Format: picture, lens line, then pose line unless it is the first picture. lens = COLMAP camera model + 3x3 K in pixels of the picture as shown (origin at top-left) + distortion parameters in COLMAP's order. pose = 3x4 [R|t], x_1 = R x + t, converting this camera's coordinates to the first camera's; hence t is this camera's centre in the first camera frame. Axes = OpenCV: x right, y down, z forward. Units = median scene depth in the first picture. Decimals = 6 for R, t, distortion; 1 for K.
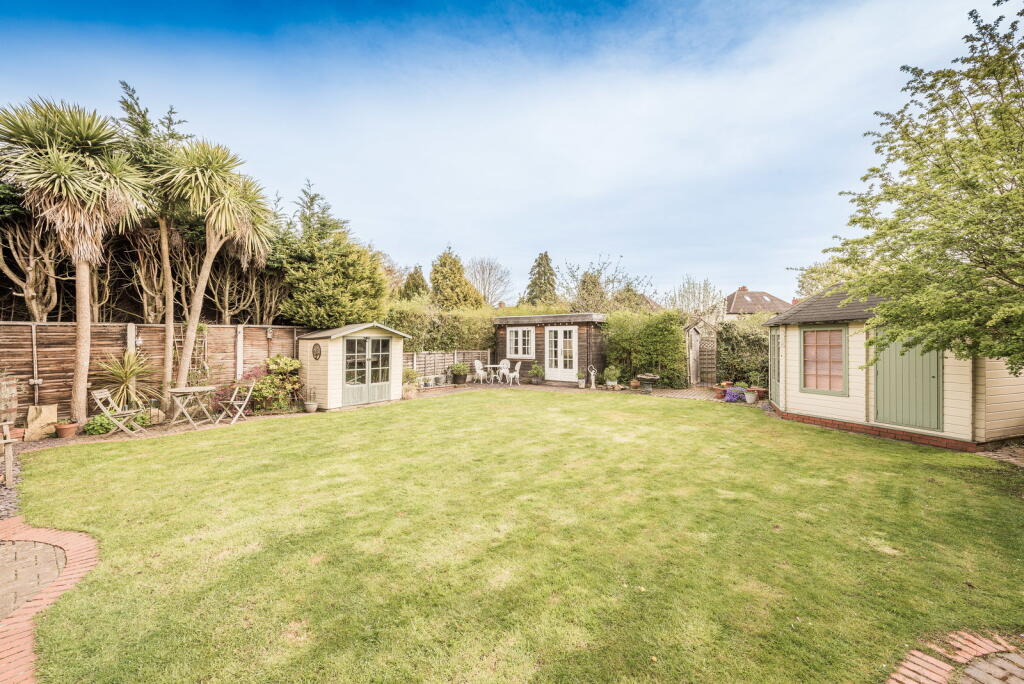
lens RADIAL K [[407.2, 0, 483.6], [0, 407.2, 334.0], [0, 0, 1]] dist [0.008340, -0.001382]
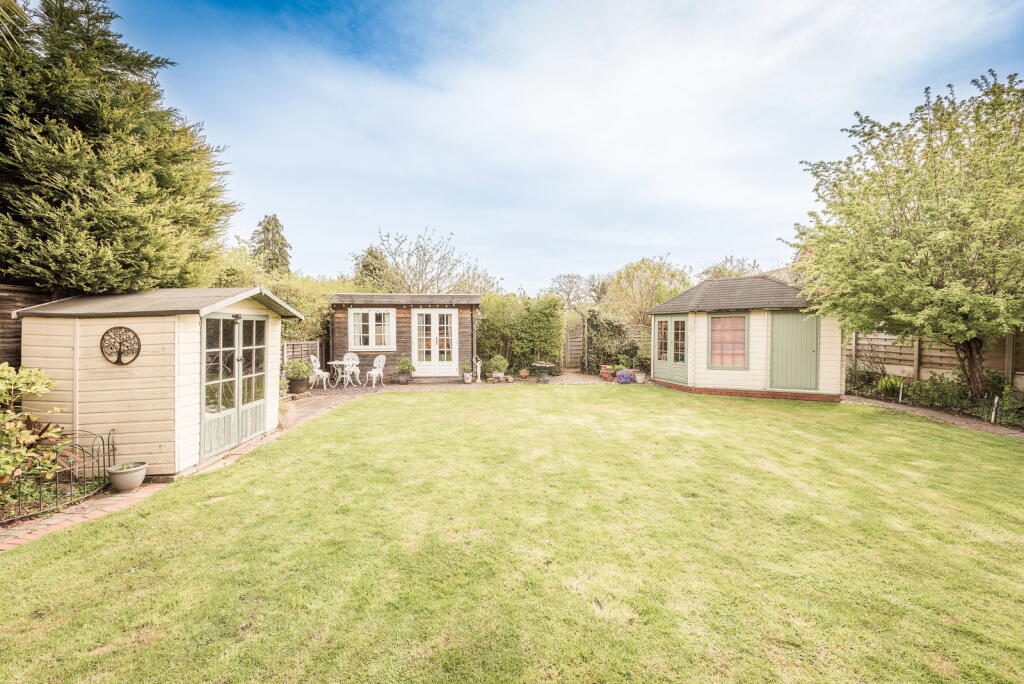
lens RADIAL K [[435.8, 0, 511.7], [0, 435.8, 342.8], [0, 0, 1]] dist [0.007604, -0.000524]
pose [[0.739596, -0.020342, 0.672743, -0.300198], [-0.009661, 0.999119, 0.040832, 0.012345], [-0.672981, -0.036699, 0.738748, 0.281645]]
